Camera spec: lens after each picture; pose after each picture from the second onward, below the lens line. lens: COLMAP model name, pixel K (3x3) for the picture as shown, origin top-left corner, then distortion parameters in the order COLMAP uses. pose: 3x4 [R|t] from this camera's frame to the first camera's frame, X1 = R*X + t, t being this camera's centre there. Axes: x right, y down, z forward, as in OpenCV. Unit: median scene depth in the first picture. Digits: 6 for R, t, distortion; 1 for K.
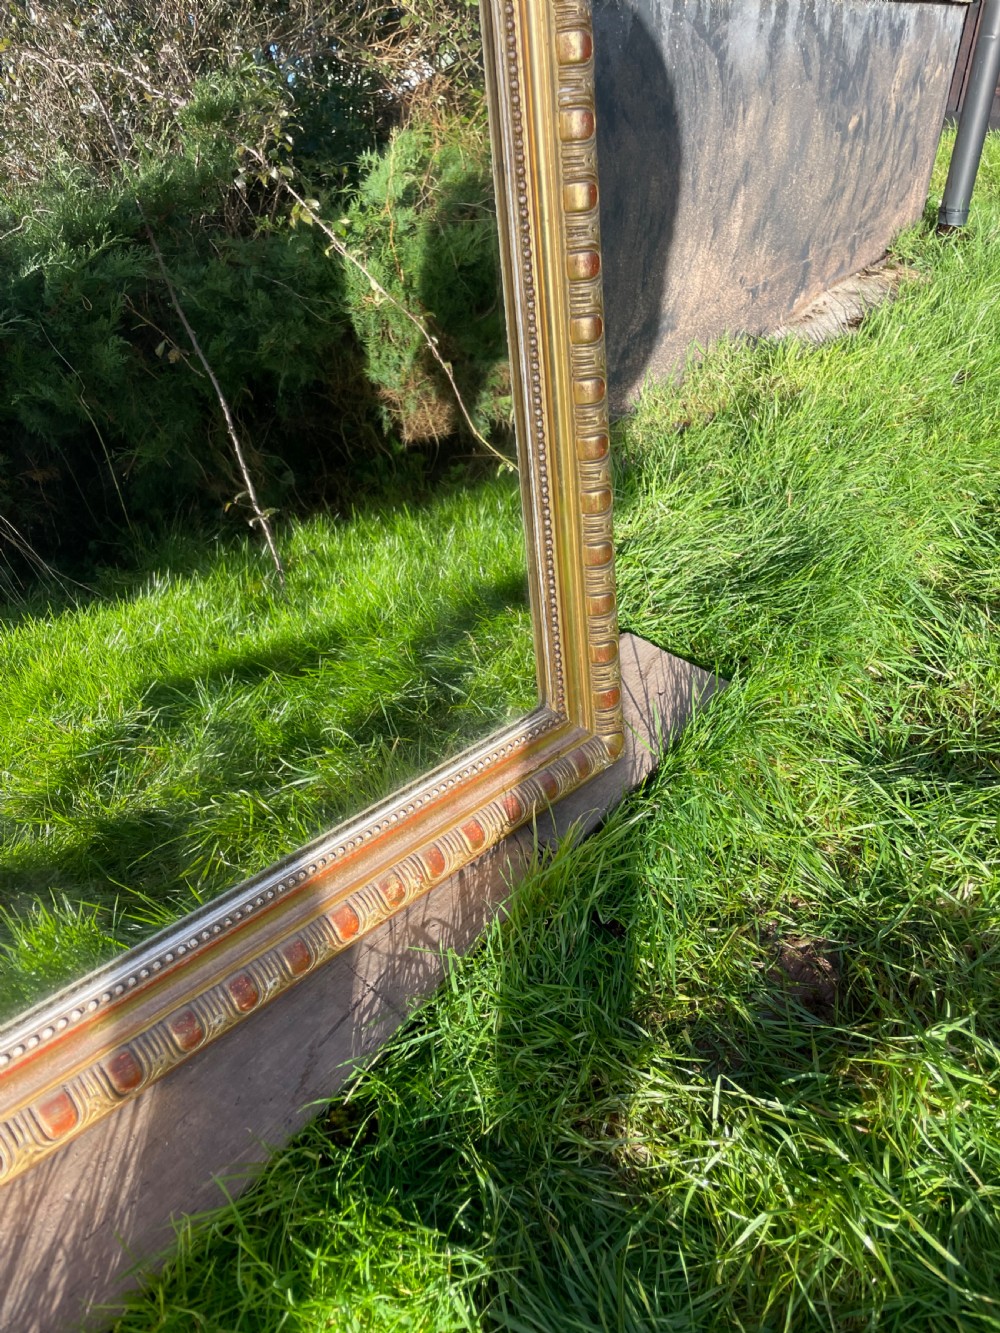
lens RADIAL K [[1021.4, 0, 509.2], [0, 1021.4, 654.8], [0, 0, 1]] dist [0.082148, -0.122813]
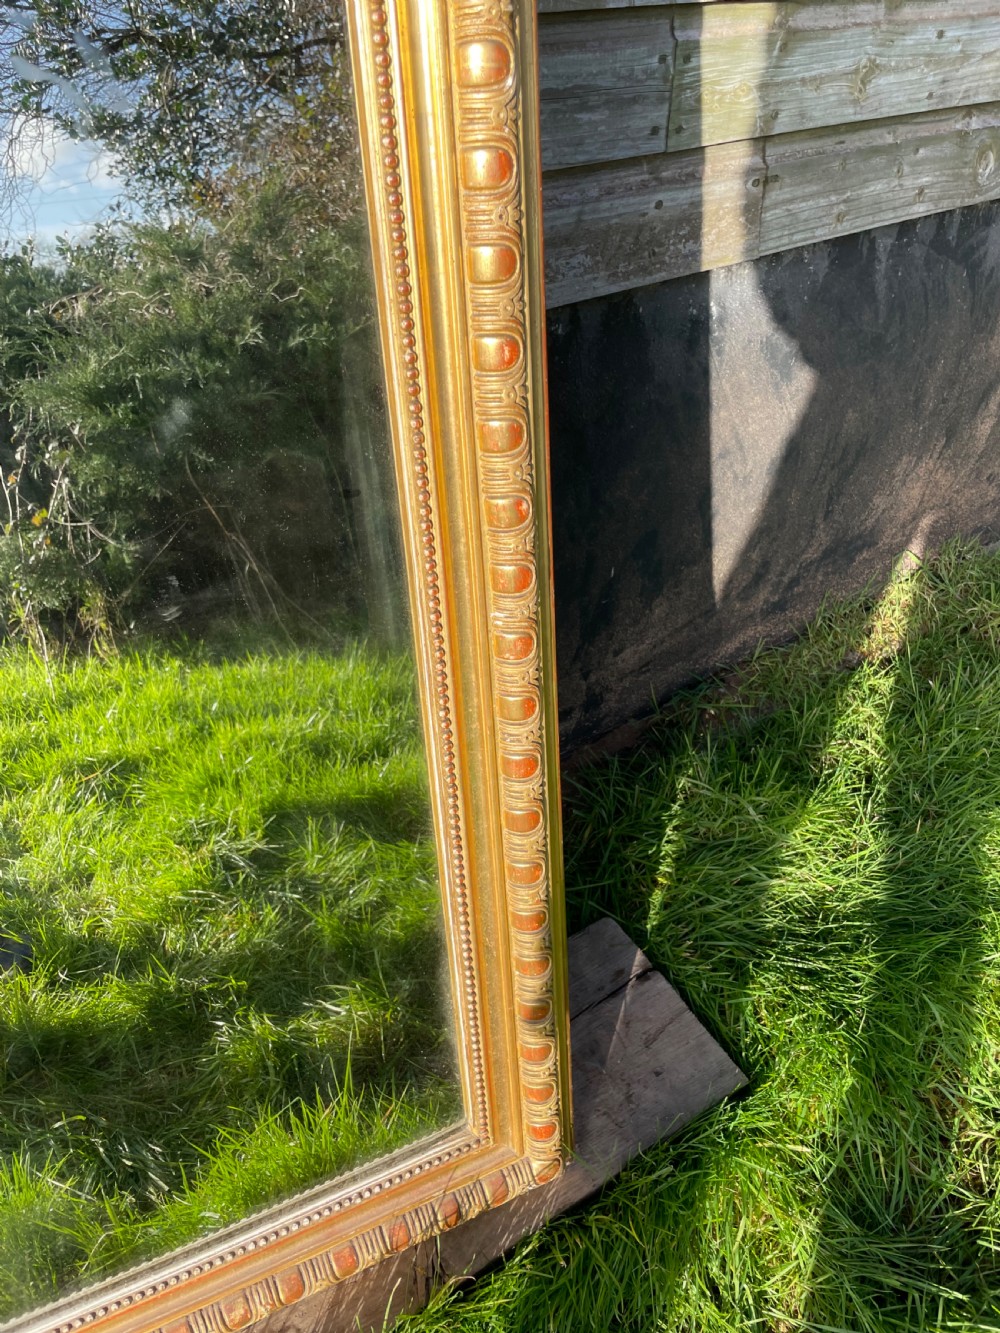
lens RADIAL K [[1021.4, 0, 507.5], [0, 1021.4, 662.1], [0, 0, 1]] dist [0.082148, -0.122813]
pose [[0.938105, 0.197631, -0.284430, 0.187079], [-0.175819, 0.979274, 0.100545, -0.343617], [0.298406, -0.044314, 0.953410, 0.082545]]
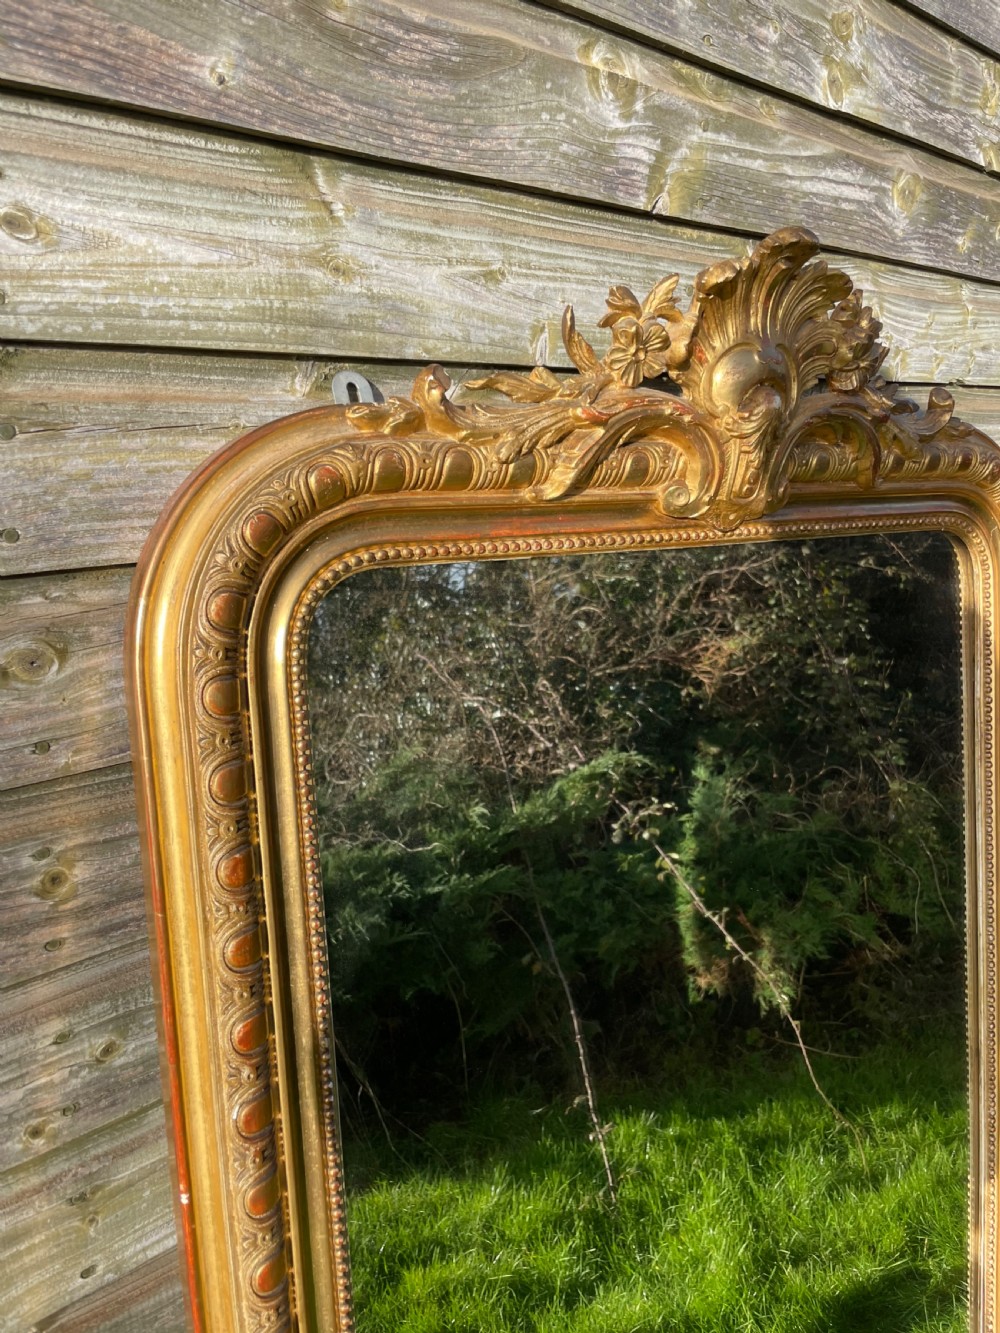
lens RADIAL K [[1021.4, 0, 499.6], [0, 1021.4, 652.1], [0, 0, 1]] dist [0.082148, -0.122813]
pose [[0.974018, 0.050825, -0.220695, -0.221274], [-0.119560, 0.943028, -0.310489, -0.465006], [0.192341, 0.328808, 0.924603, -0.418878]]
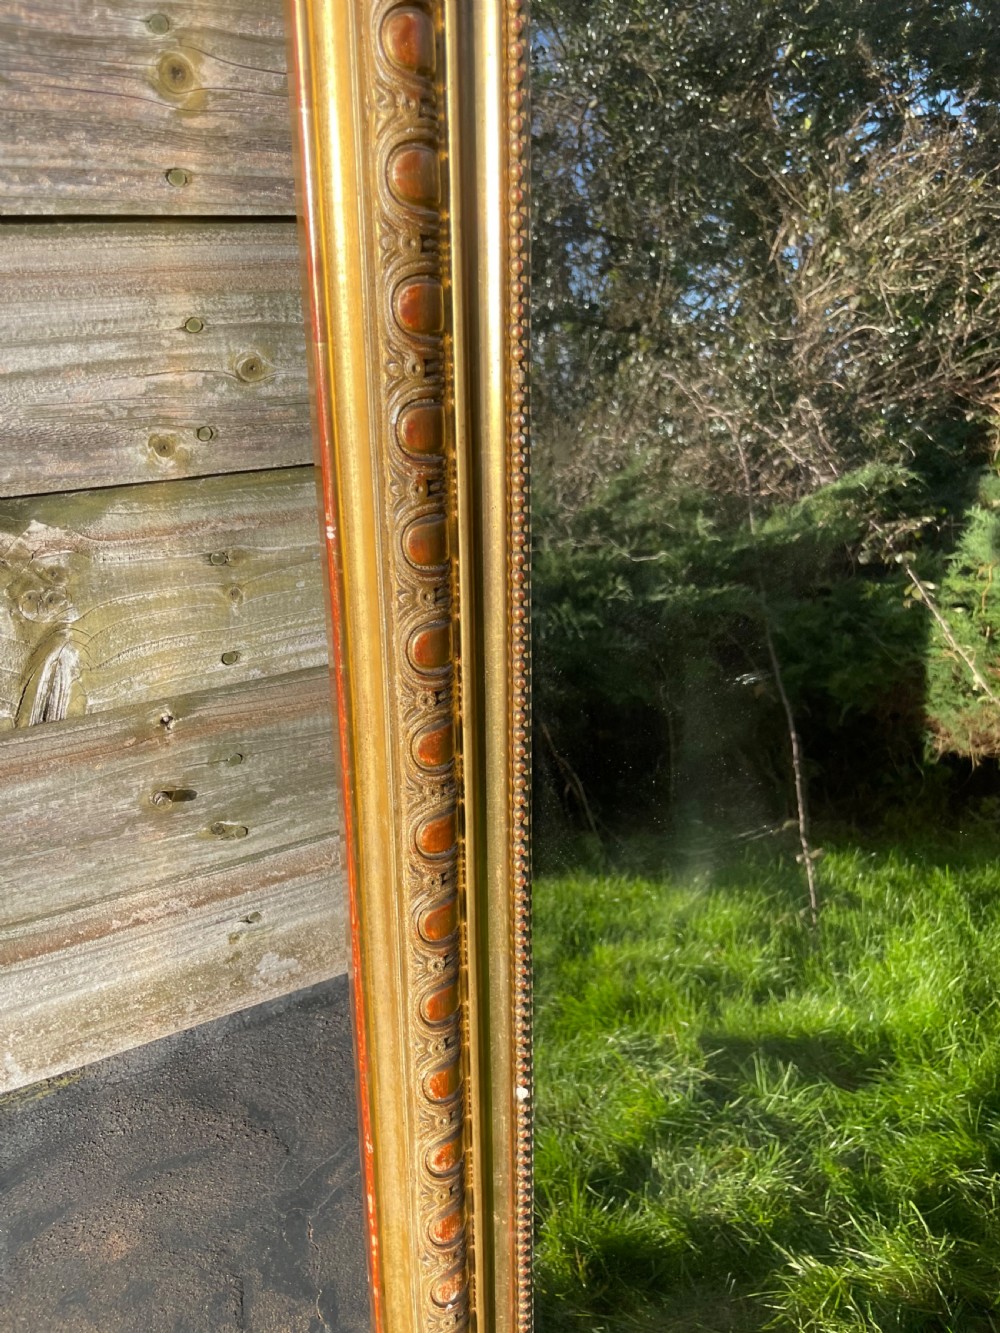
lens RADIAL K [[1021.4, 0, 495.3], [0, 1021.4, 661.9], [0, 0, 1]] dist [0.082148, -0.122813]
pose [[0.890425, 0.204461, -0.406618, -0.239659], [-0.251594, 0.965620, -0.065403, -0.310003], [0.379266, 0.160539, 0.911254, -0.240339]]
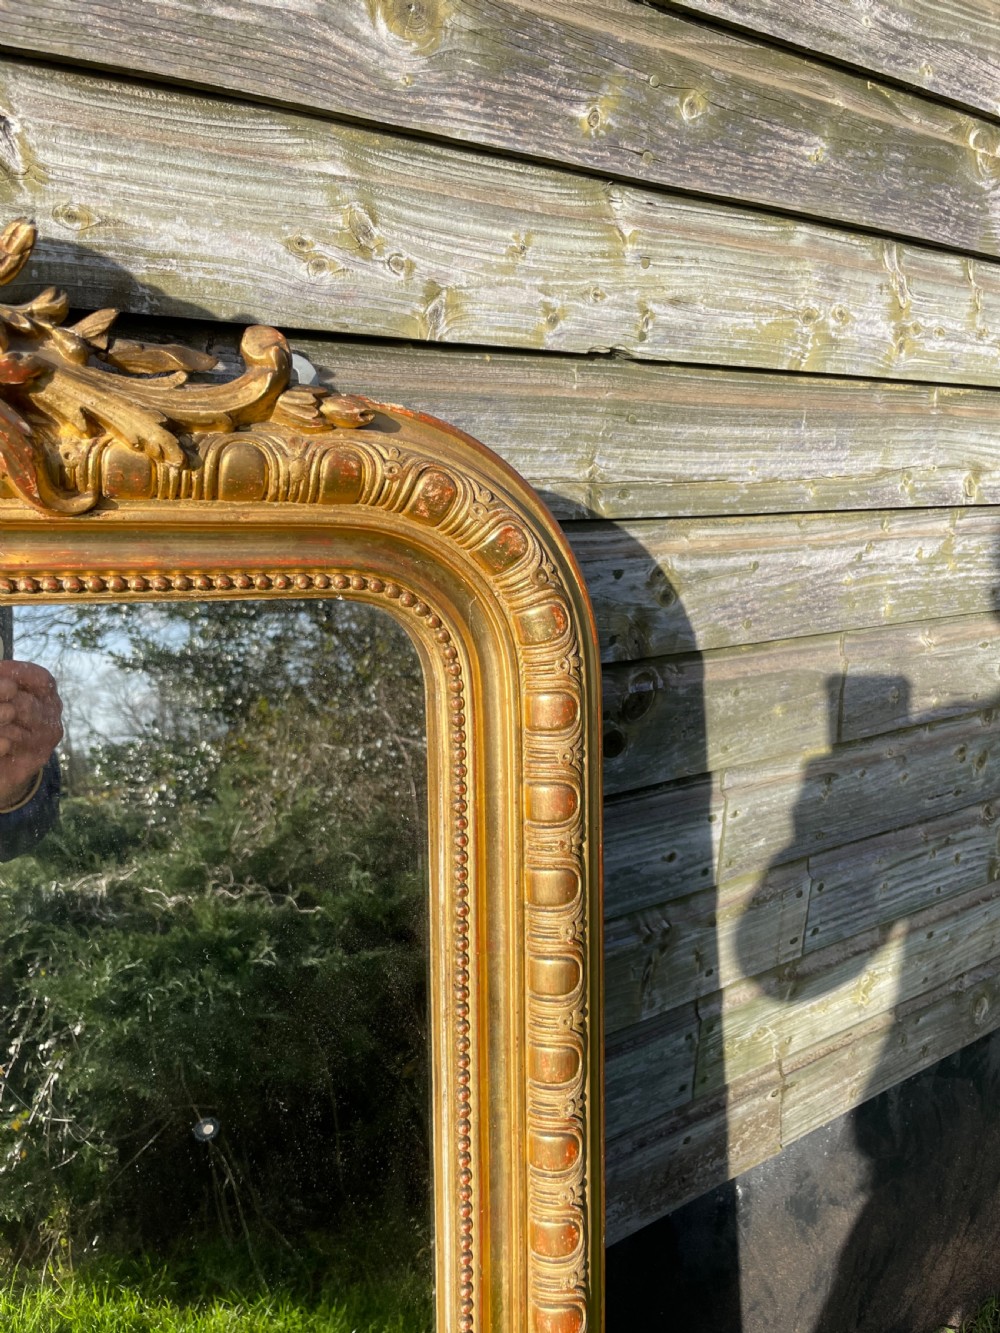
lens RADIAL K [[1021.4, 0, 492.8], [0, 1021.4, 649.4], [0, 0, 1]] dist [0.082148, -0.122813]
pose [[0.932080, 0.099646, -0.348278, 0.111189], [-0.213005, 0.928414, -0.304426, -0.686115], [0.293012, 0.357935, 0.886582, -0.034275]]
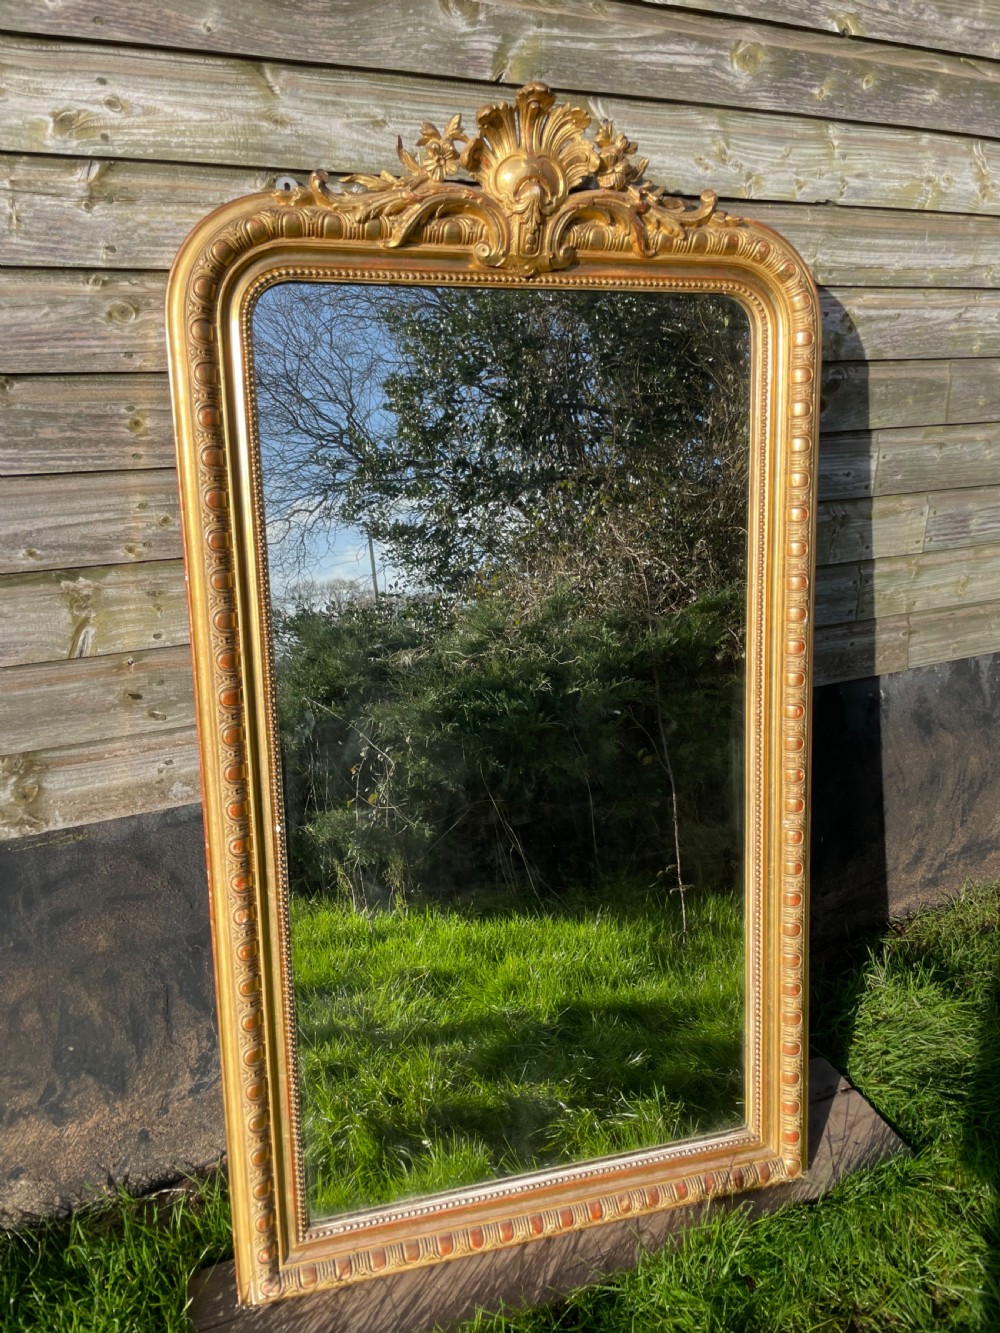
lens RADIAL K [[1021.4, 0, 496.3], [0, 1021.4, 652.6], [0, 0, 1]] dist [0.082148, -0.122813]
pose [[0.864374, 0.138164, -0.483495, 0.285316], [-0.259113, 0.946411, -0.192785, -0.185312], [0.430950, 0.291918, 0.853854, -0.625559]]
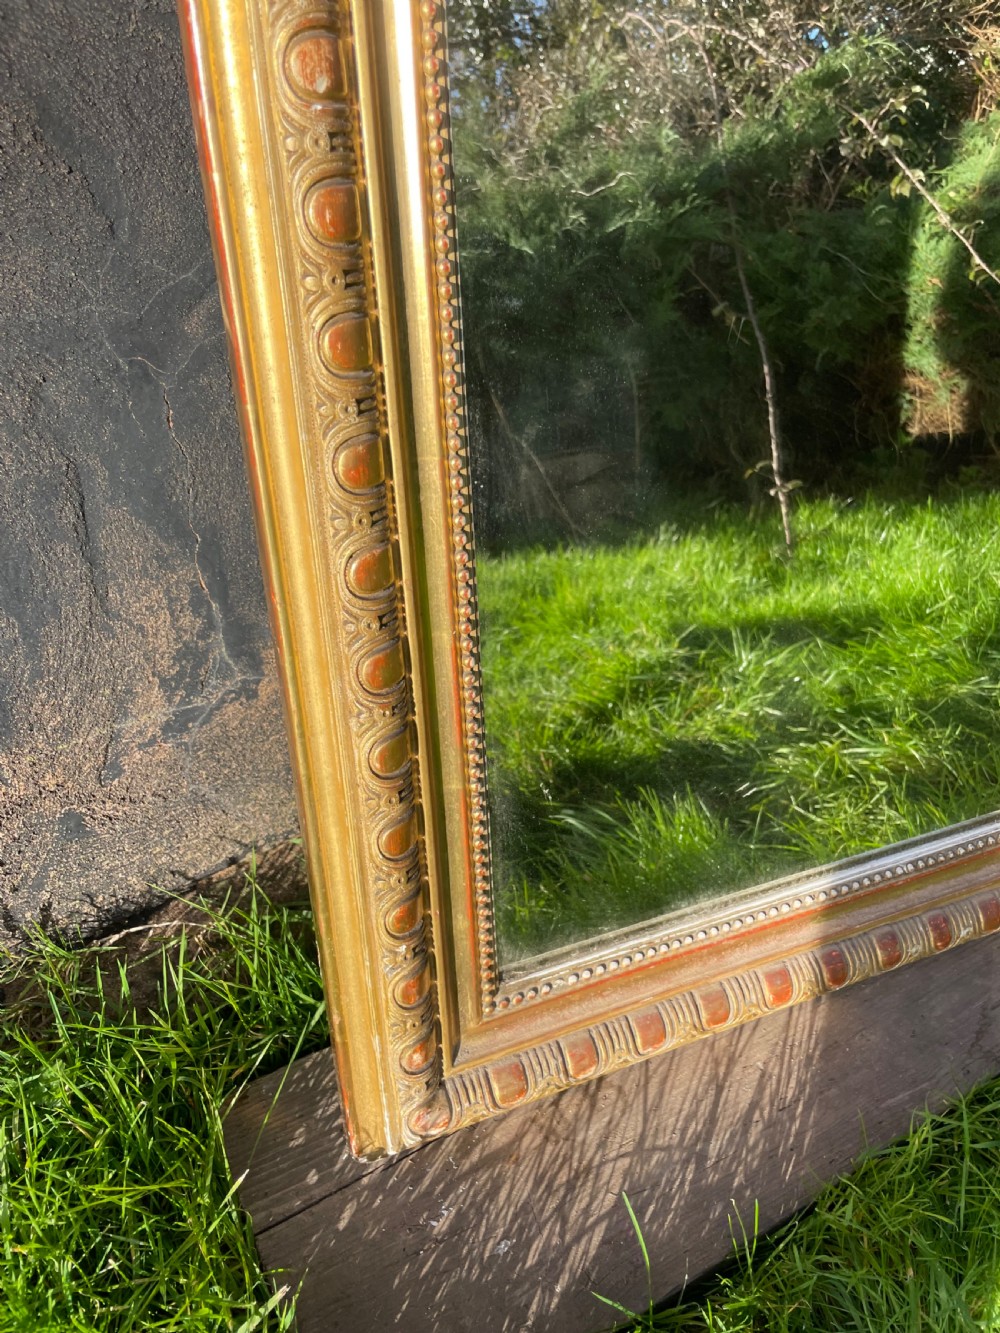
lens RADIAL K [[1021.4, 0, 505.3], [0, 1021.4, 667.1], [0, 0, 1]] dist [0.082148, -0.122813]
pose [[0.916156, 0.216052, -0.337609, -0.199753], [-0.209368, 0.976200, 0.056563, 0.061616], [0.341794, 0.018864, 0.939585, -0.044249]]
